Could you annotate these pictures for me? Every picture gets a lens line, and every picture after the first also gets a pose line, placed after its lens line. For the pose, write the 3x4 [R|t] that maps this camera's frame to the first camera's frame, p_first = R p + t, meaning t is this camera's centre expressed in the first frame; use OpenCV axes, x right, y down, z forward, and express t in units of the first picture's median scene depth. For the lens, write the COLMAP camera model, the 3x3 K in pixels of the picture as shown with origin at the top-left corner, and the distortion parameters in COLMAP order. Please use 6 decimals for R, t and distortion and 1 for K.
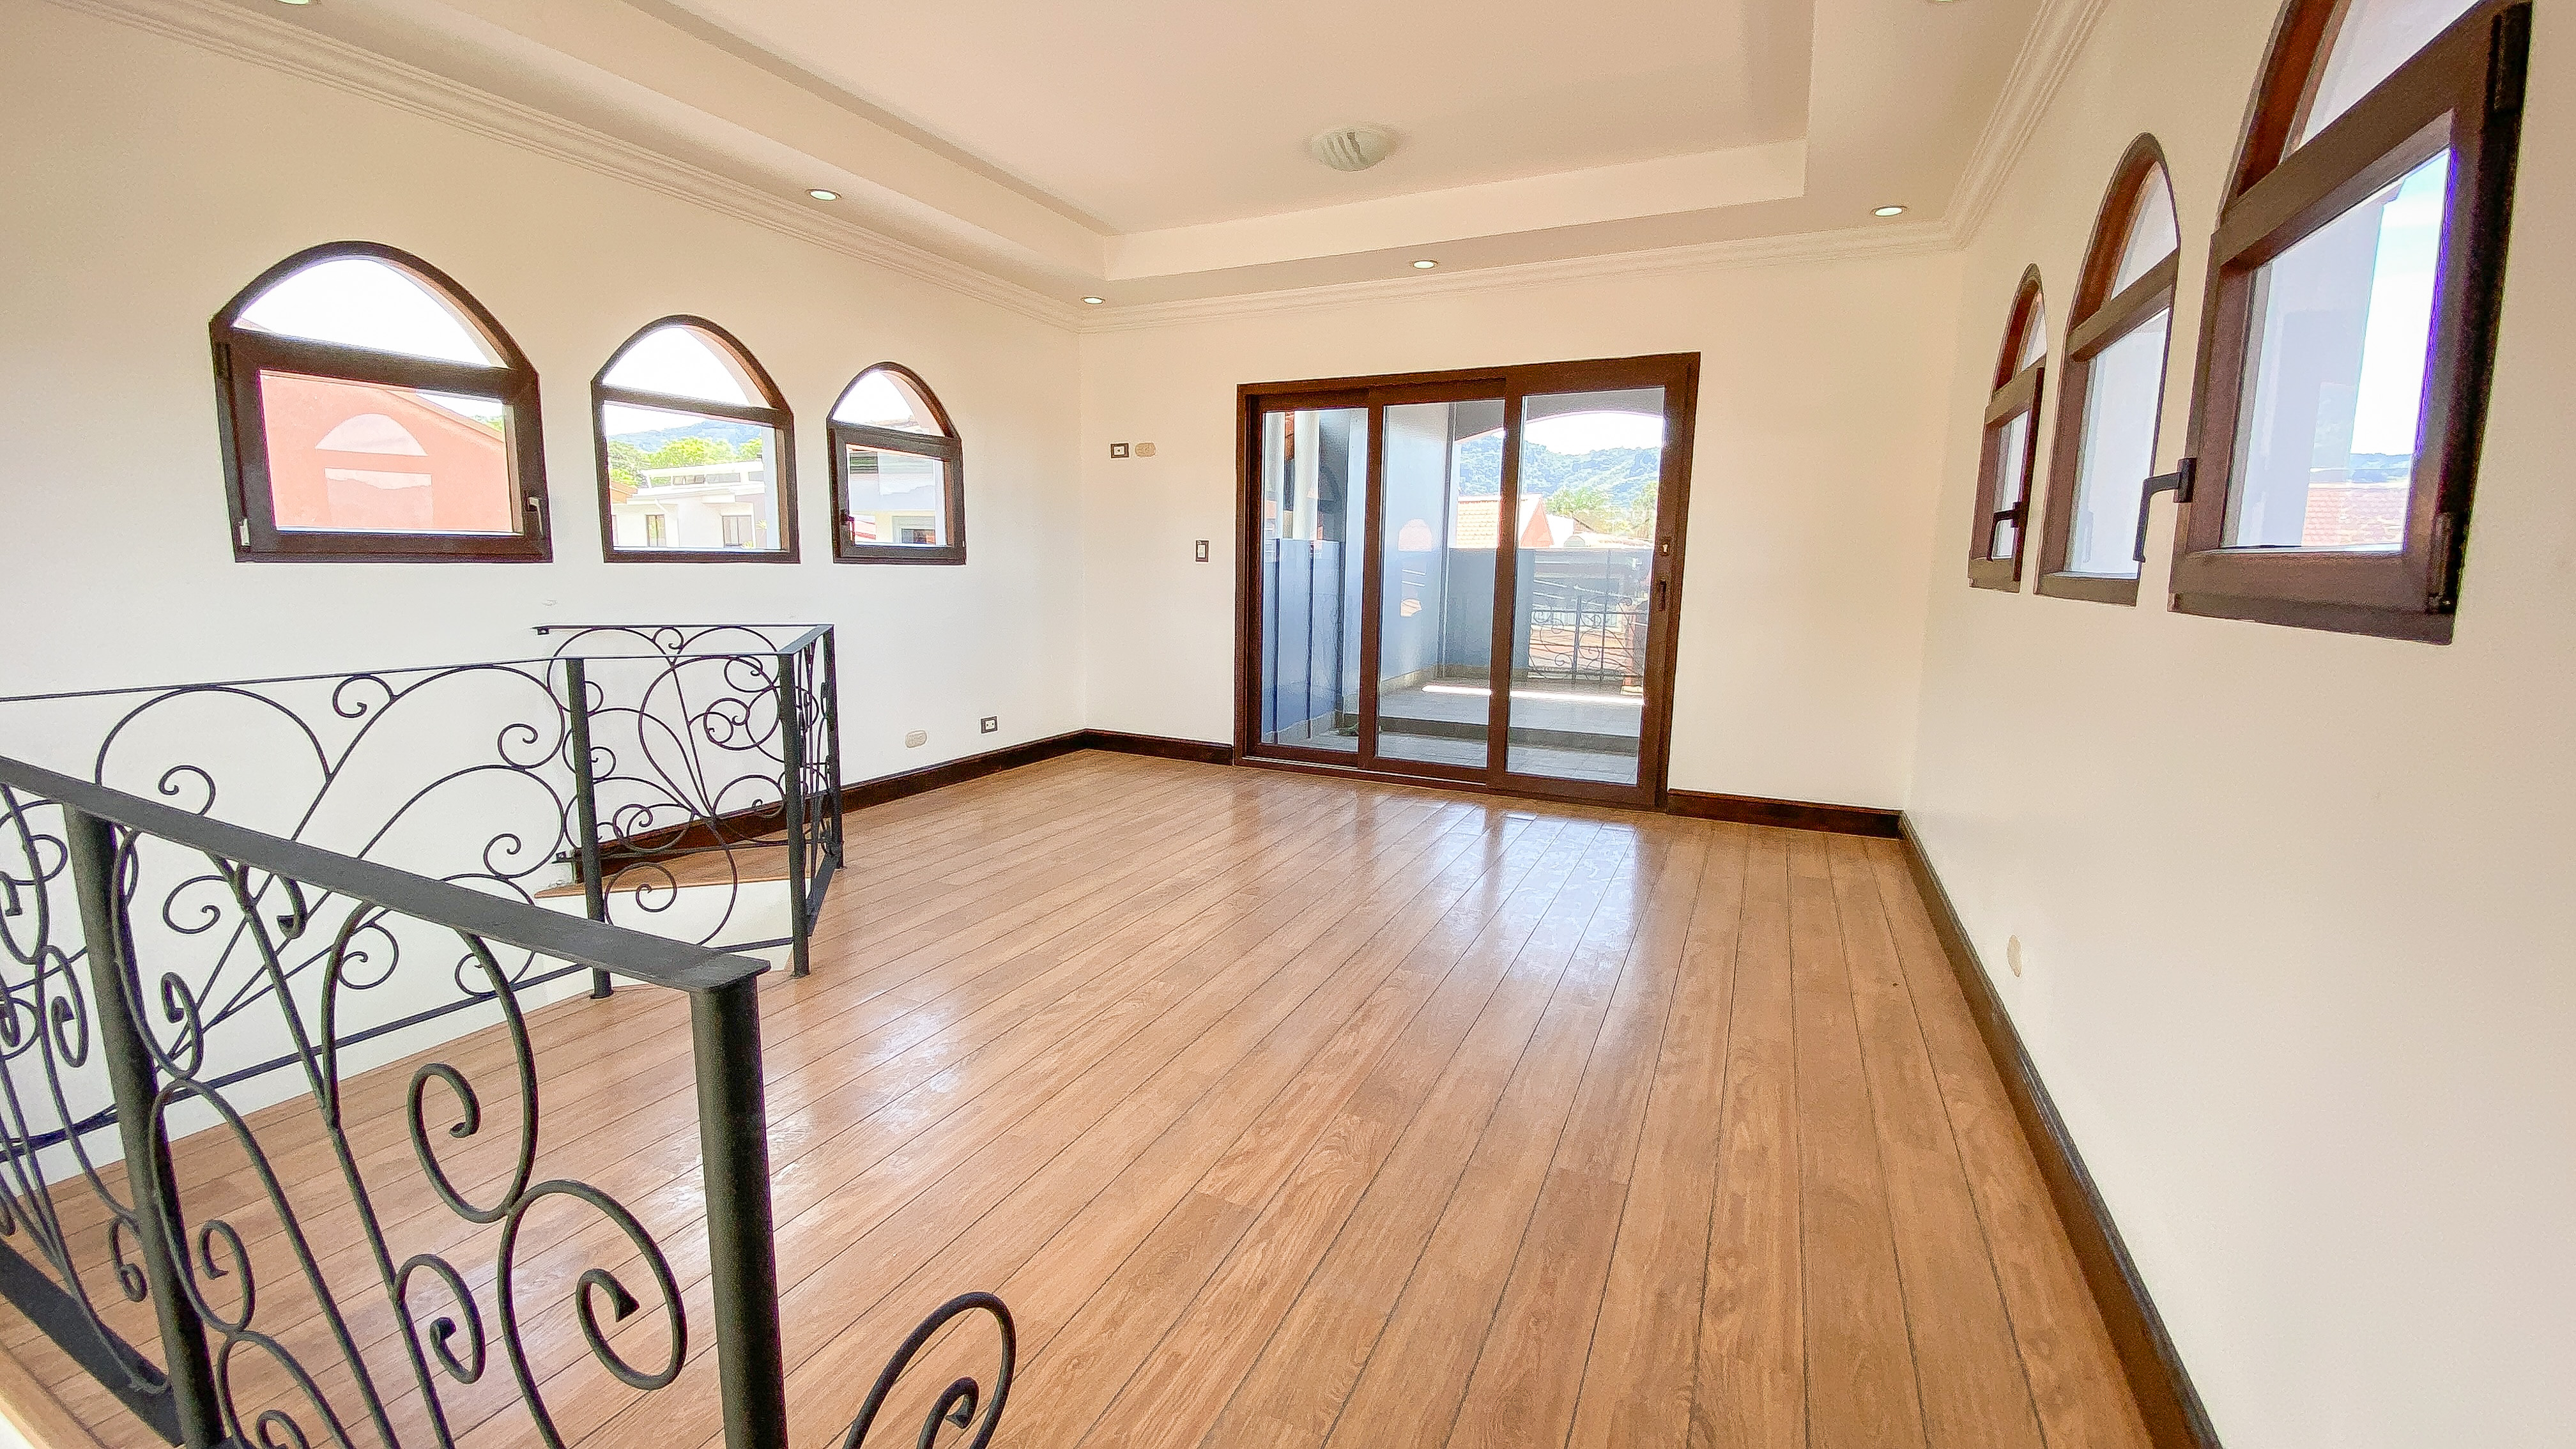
lens RADIAL K [[1043.2, 0, 1271.8], [0, 1043.2, 722.0], [0, 0, 1]] dist [0.035007, -0.031301]
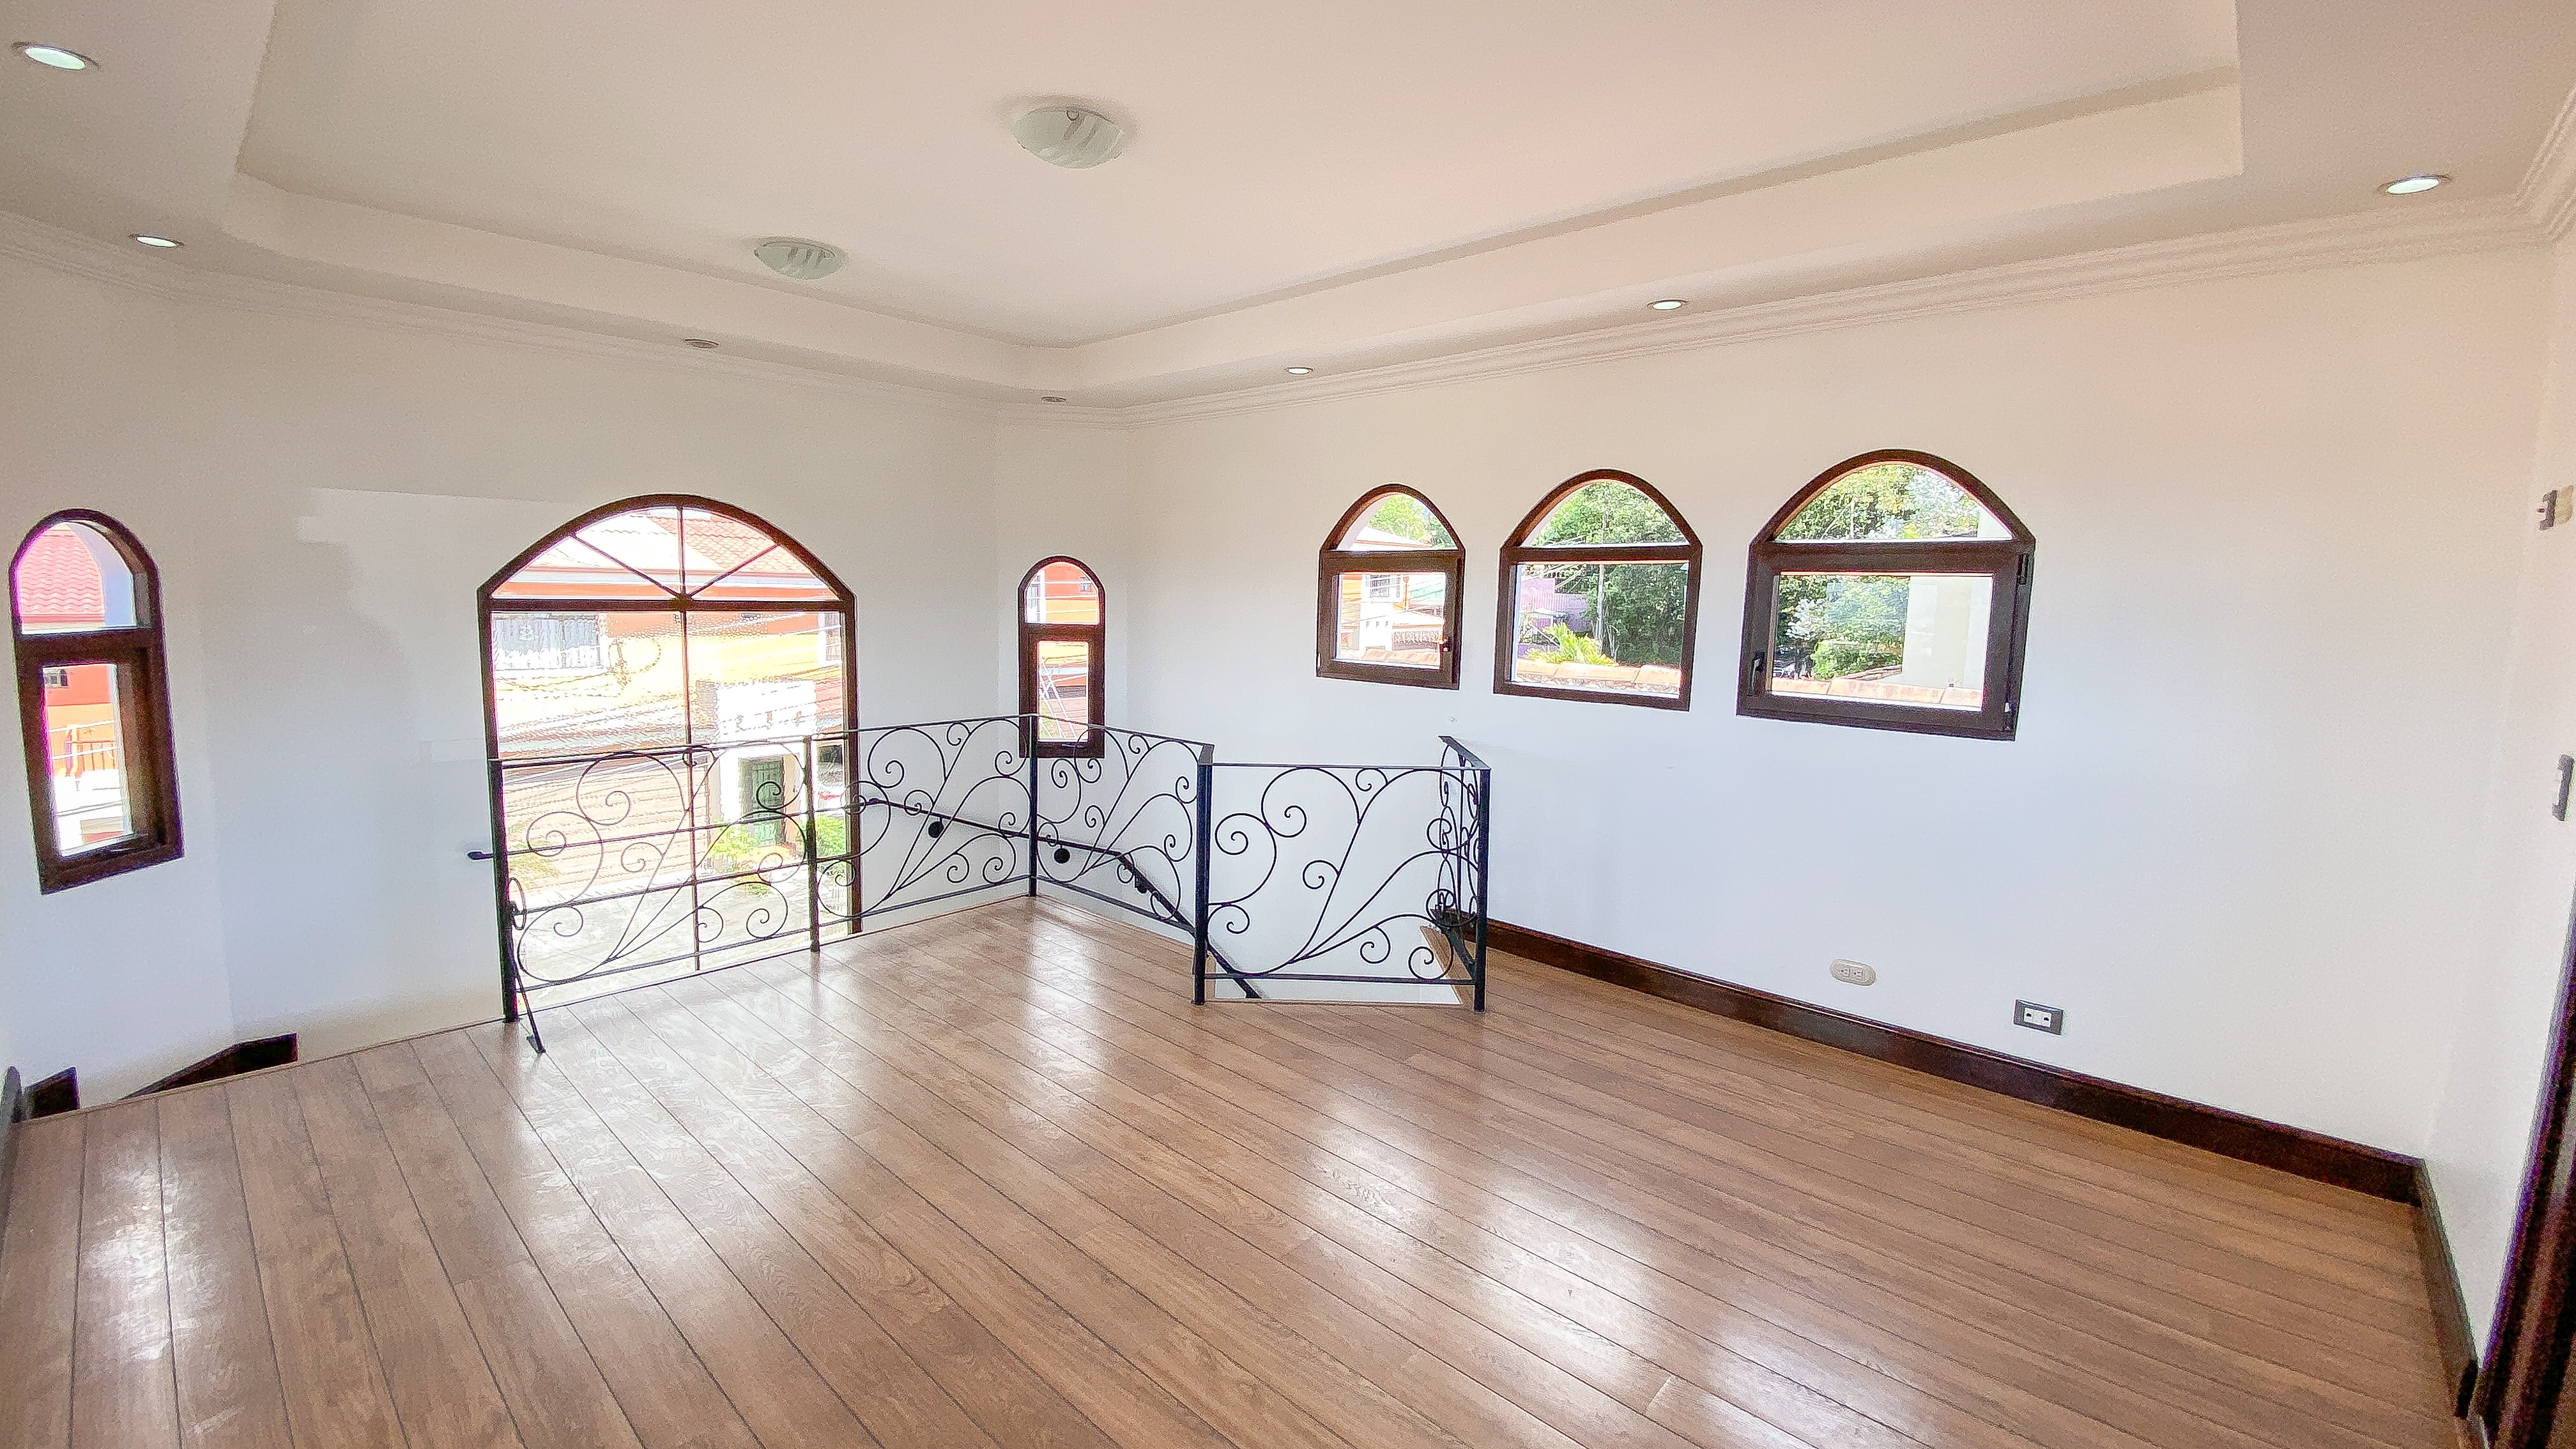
lens RADIAL K [[1046.9, 0, 1268.7], [0, 1046.9, 715.7], [0, 0, 1]] dist [0.027315, -0.021885]
pose [[-0.301810, 0.090473, -0.949066, 0.728619], [-0.174334, 0.973464, 0.148238, -0.316163], [0.937293, 0.210194, -0.278029, 1.337449]]
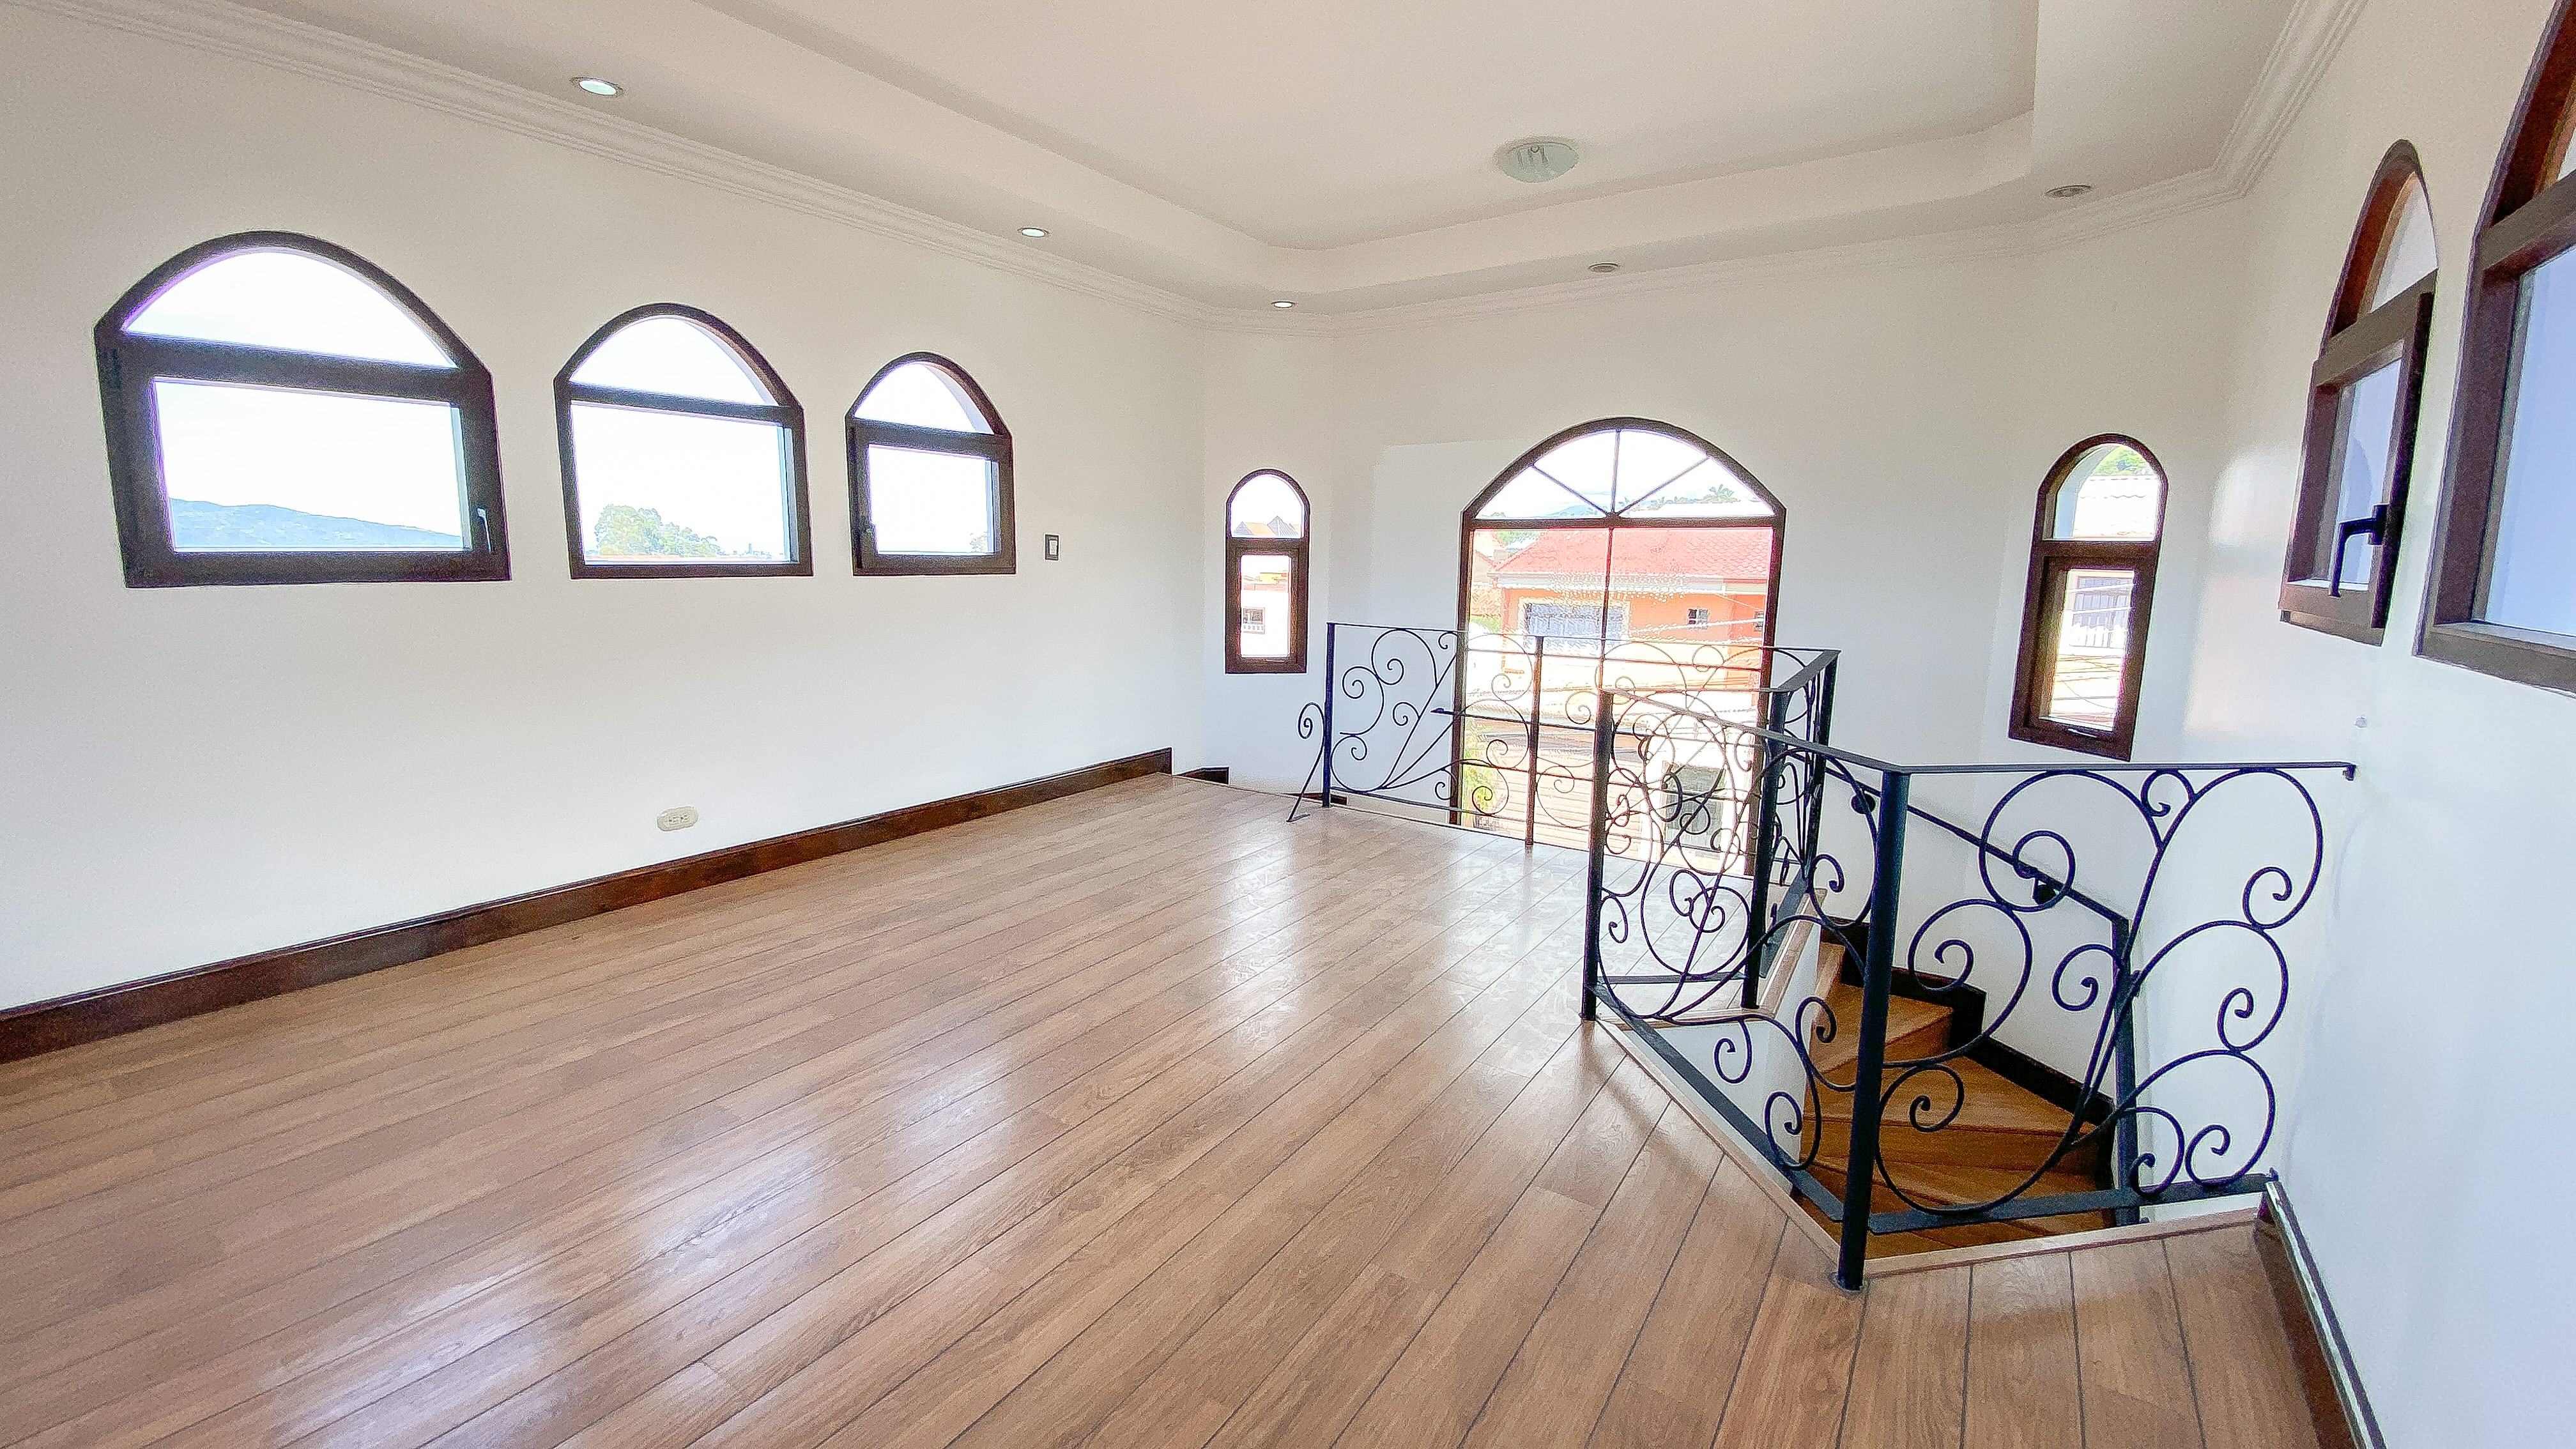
lens RADIAL K [[1043.2, 0, 1271.8], [0, 1043.2, 722.0], [0, 0, 1]] dist [0.035007, -0.031301]
pose [[-0.983913, -0.053796, 0.170356, -0.311421], [0.002637, 0.949106, 0.314945, -0.318307], [-0.178629, 0.310327, -0.933696, 1.824955]]
